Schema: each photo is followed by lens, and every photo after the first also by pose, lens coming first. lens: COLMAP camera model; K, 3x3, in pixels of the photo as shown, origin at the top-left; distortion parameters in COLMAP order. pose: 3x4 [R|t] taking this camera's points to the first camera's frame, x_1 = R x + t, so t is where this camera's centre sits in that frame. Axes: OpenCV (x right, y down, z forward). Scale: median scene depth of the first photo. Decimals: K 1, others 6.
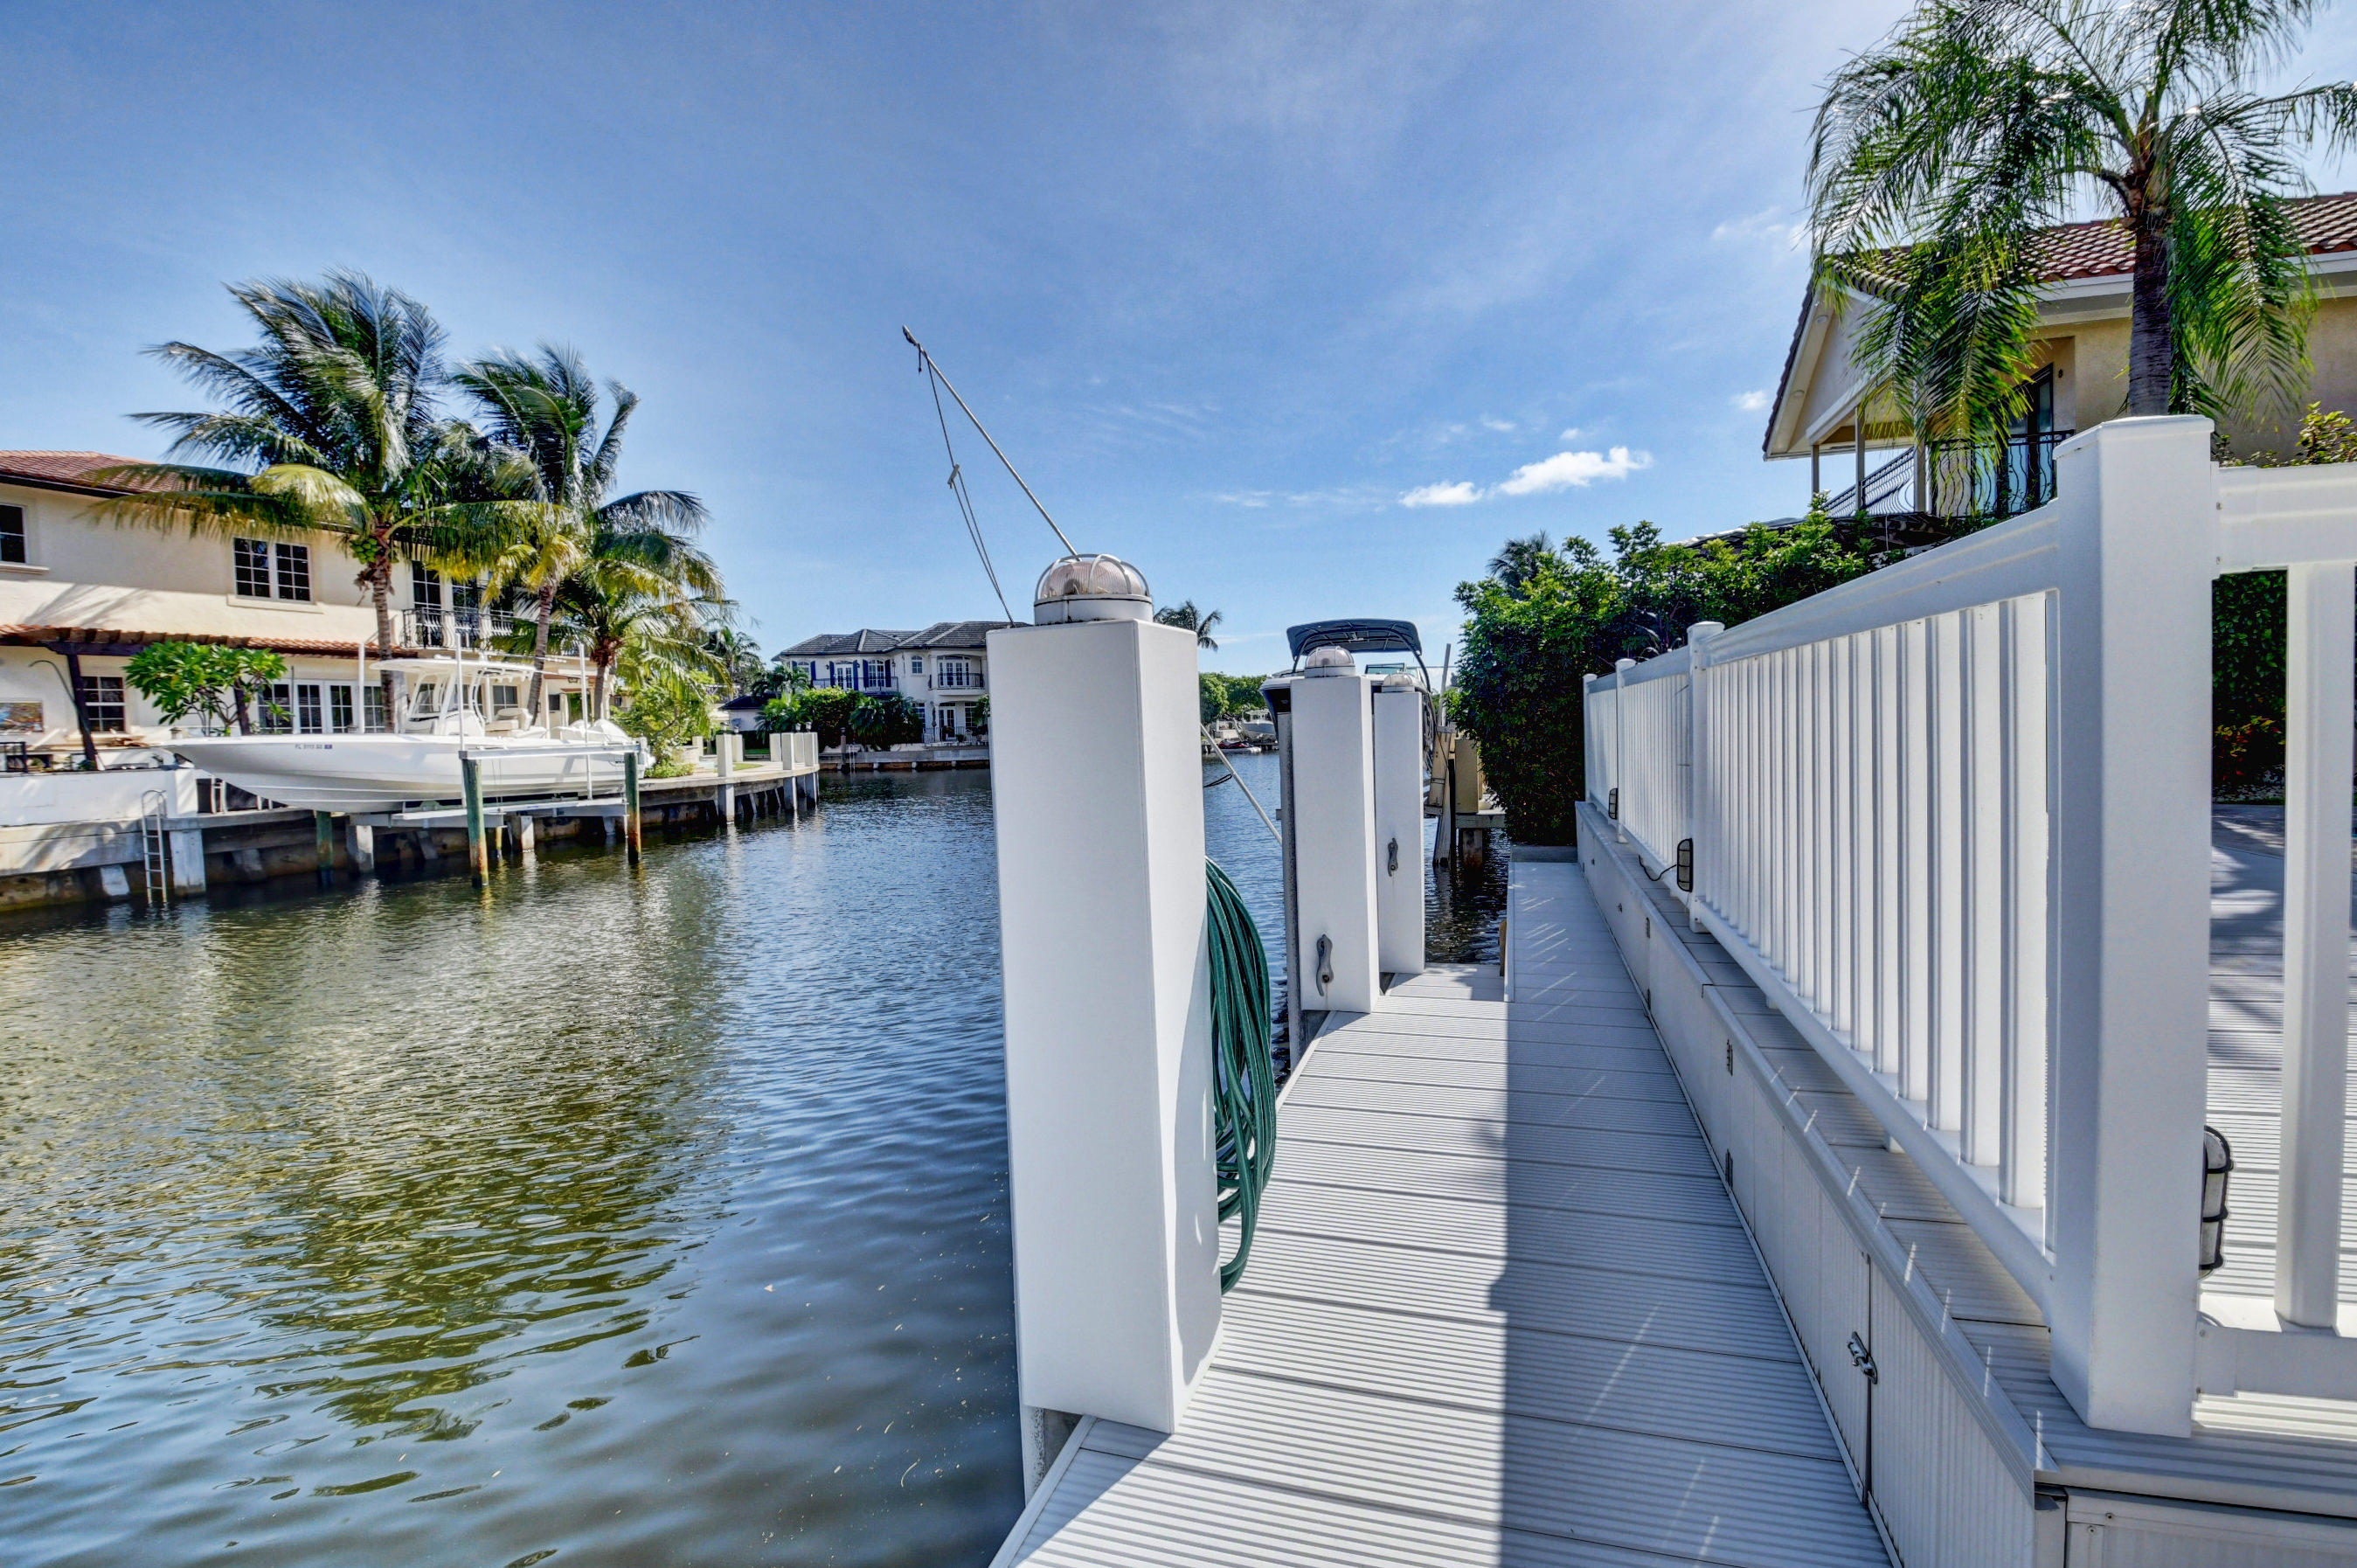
lens RADIAL K [[1045.6, 0, 1178.5], [0, 1045.6, 784.0], [0, 0, 1]] dist [0.001764, -0.014191]
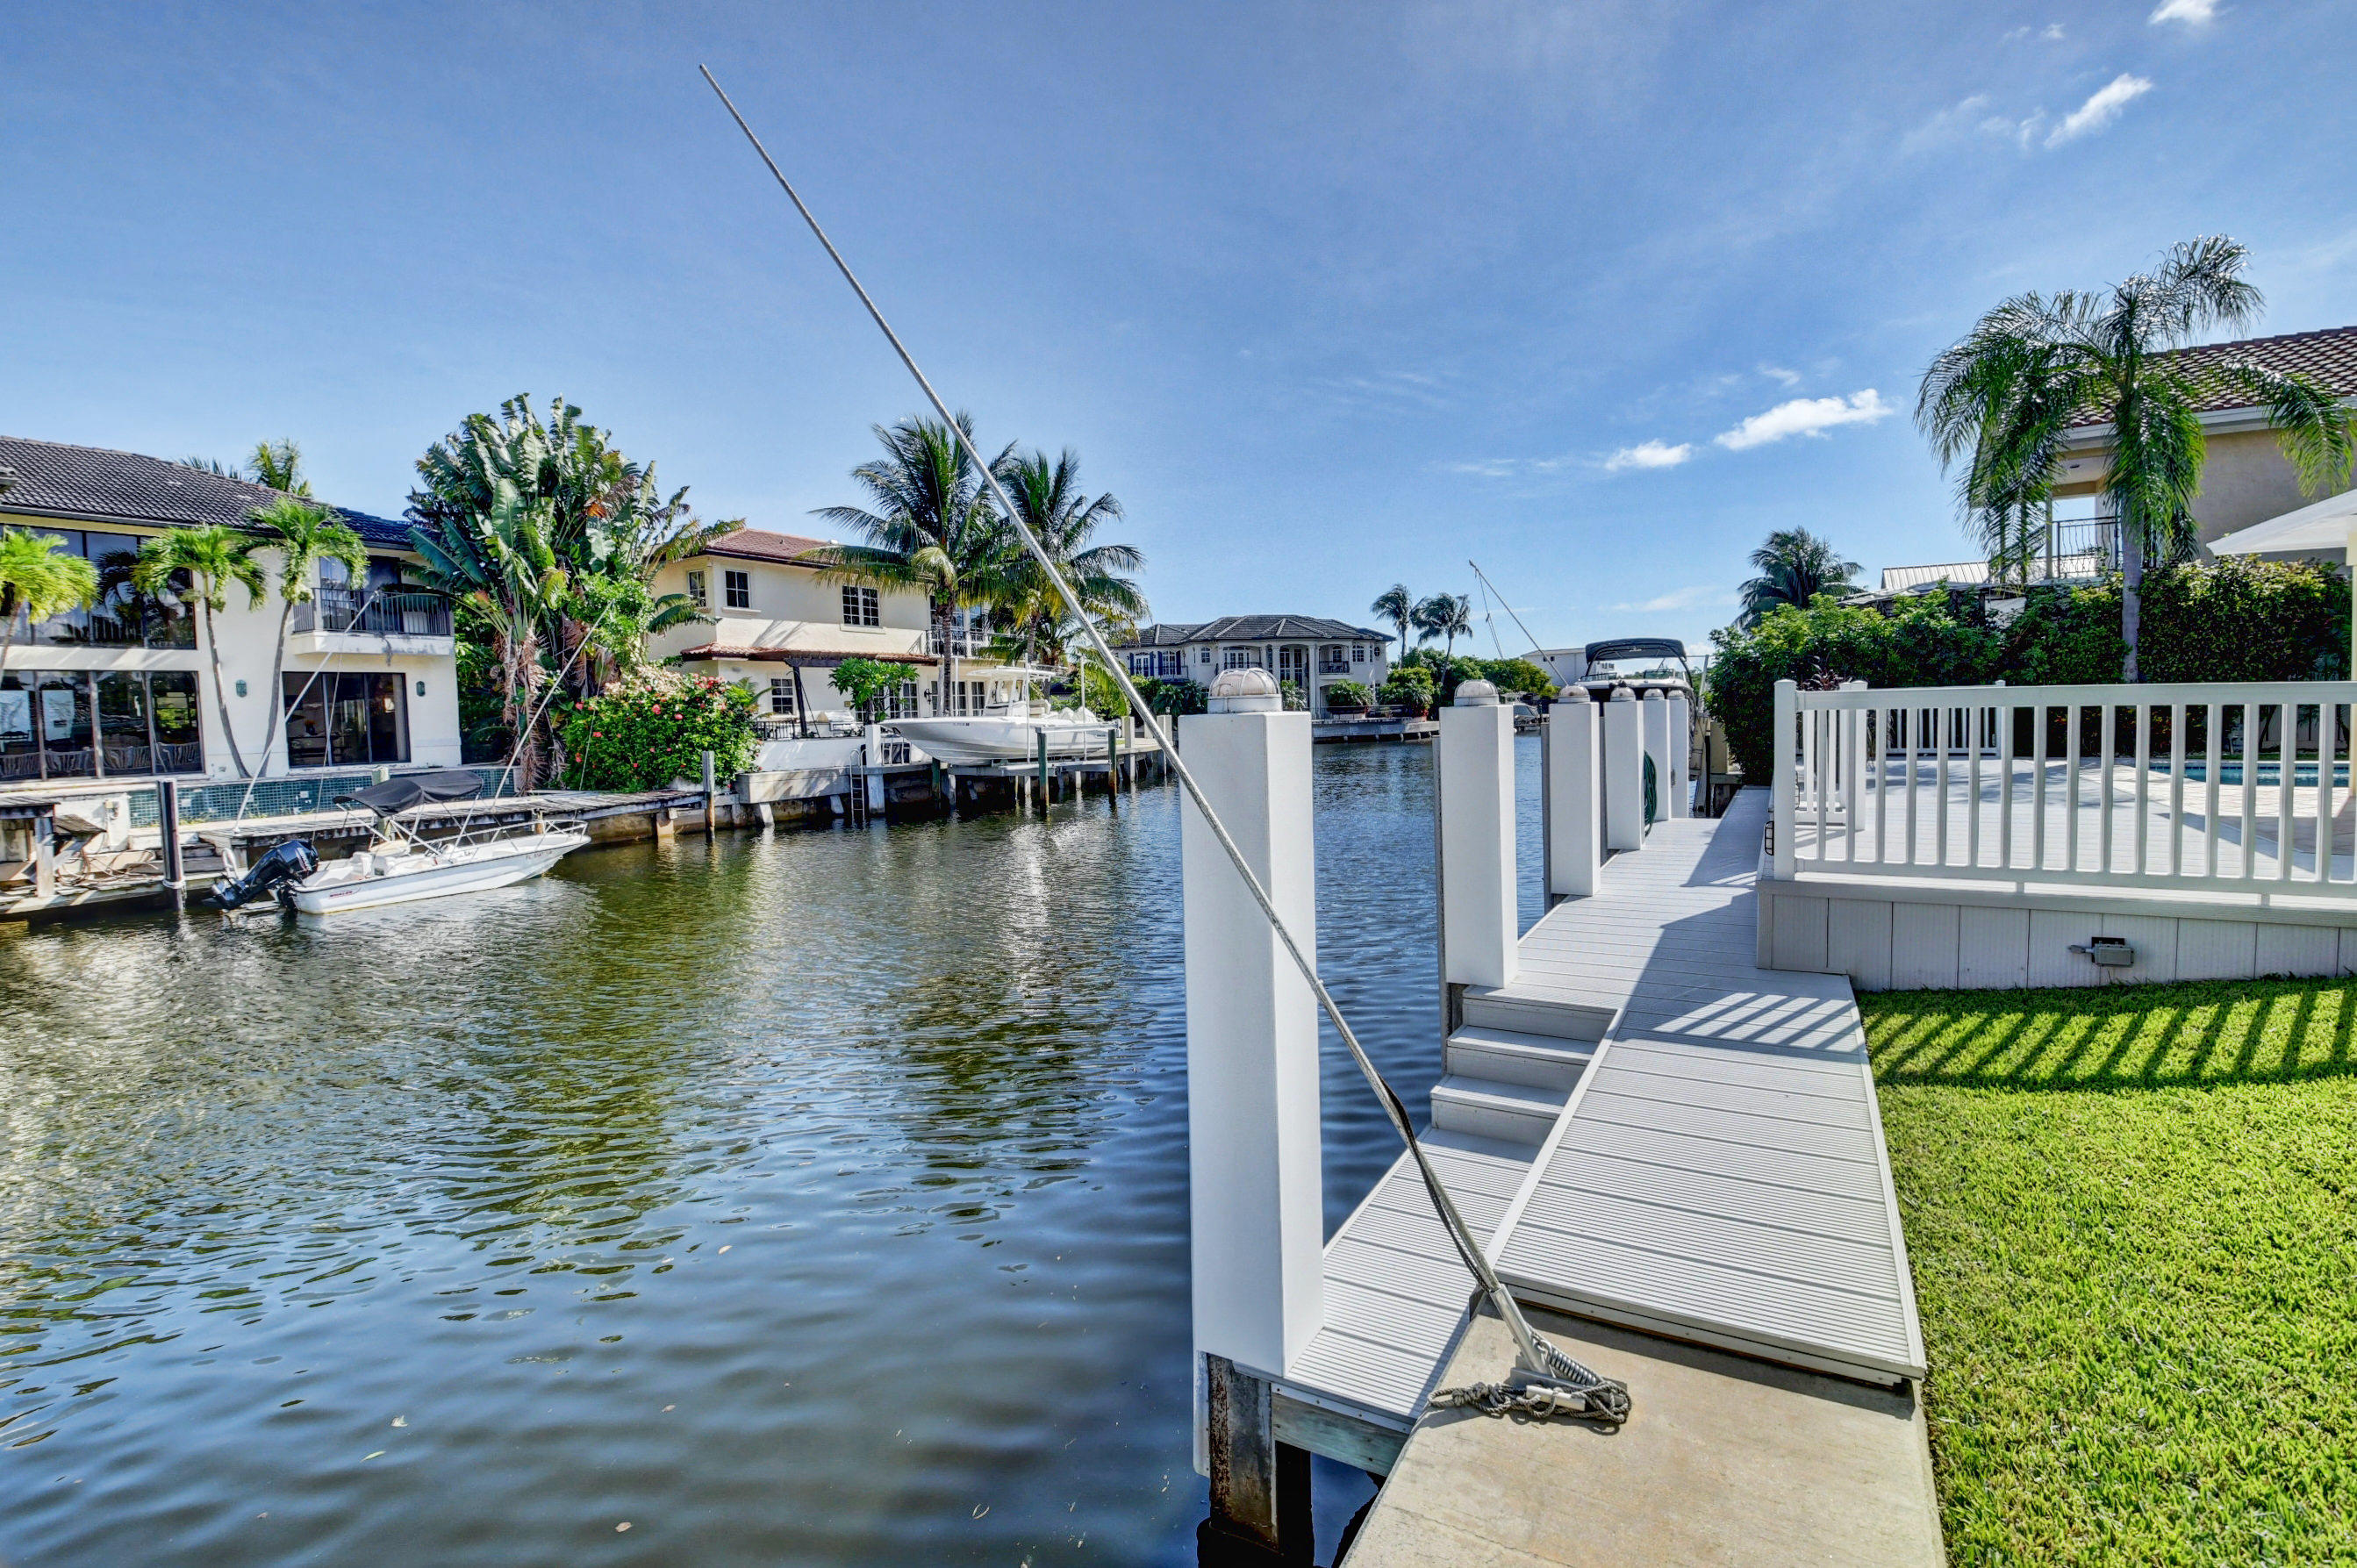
lens RADIAL K [[1083.3, 0, 1169.7], [0, 1083.3, 775.2], [0, 0, 1]] dist [-0.002079, -0.021590]
pose [[0.977026, 0.013977, -0.212662, -0.113796], [-0.012521, 0.999888, 0.008189, 0.021305], [0.212752, -0.005338, 0.977092, -0.478758]]
